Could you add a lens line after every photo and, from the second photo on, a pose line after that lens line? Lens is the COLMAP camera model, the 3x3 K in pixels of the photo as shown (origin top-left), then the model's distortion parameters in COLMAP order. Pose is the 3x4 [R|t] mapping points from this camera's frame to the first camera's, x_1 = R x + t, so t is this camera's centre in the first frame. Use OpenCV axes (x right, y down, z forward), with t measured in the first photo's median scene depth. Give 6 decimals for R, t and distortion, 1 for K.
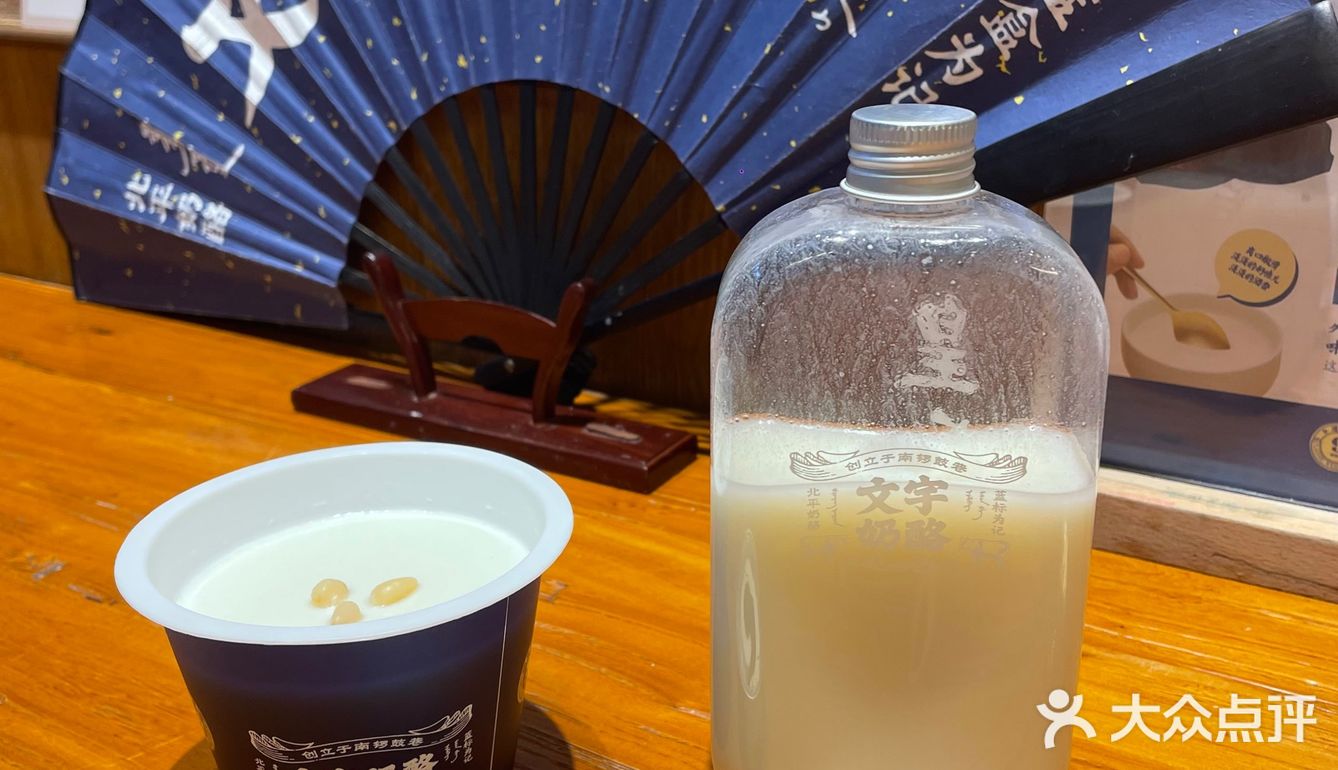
lens RADIAL K [[1476.5, 0, 678.7], [0, 1476.5, 382.8], [0, 0, 1]] dist [0.094283, 0.000000]
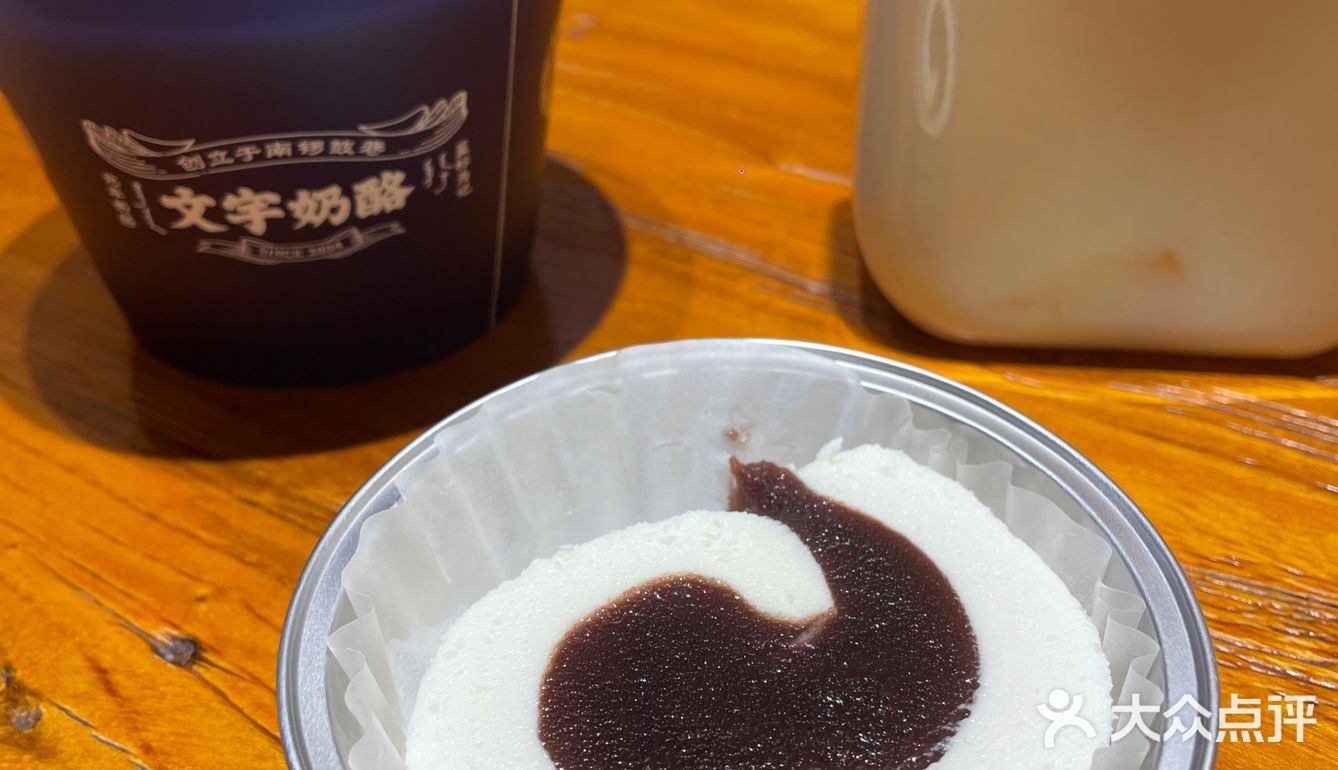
lens RADIAL K [[1476.5, 0, 666.7], [0, 1476.5, 383.6], [0, 0, 1]] dist [0.094283, 0.000000]
pose [[0.999950, -0.000756, -0.010015, -0.043471], [0.003318, 0.966059, 0.258301, 0.143118], [0.009480, -0.258322, 0.966012, 0.326757]]
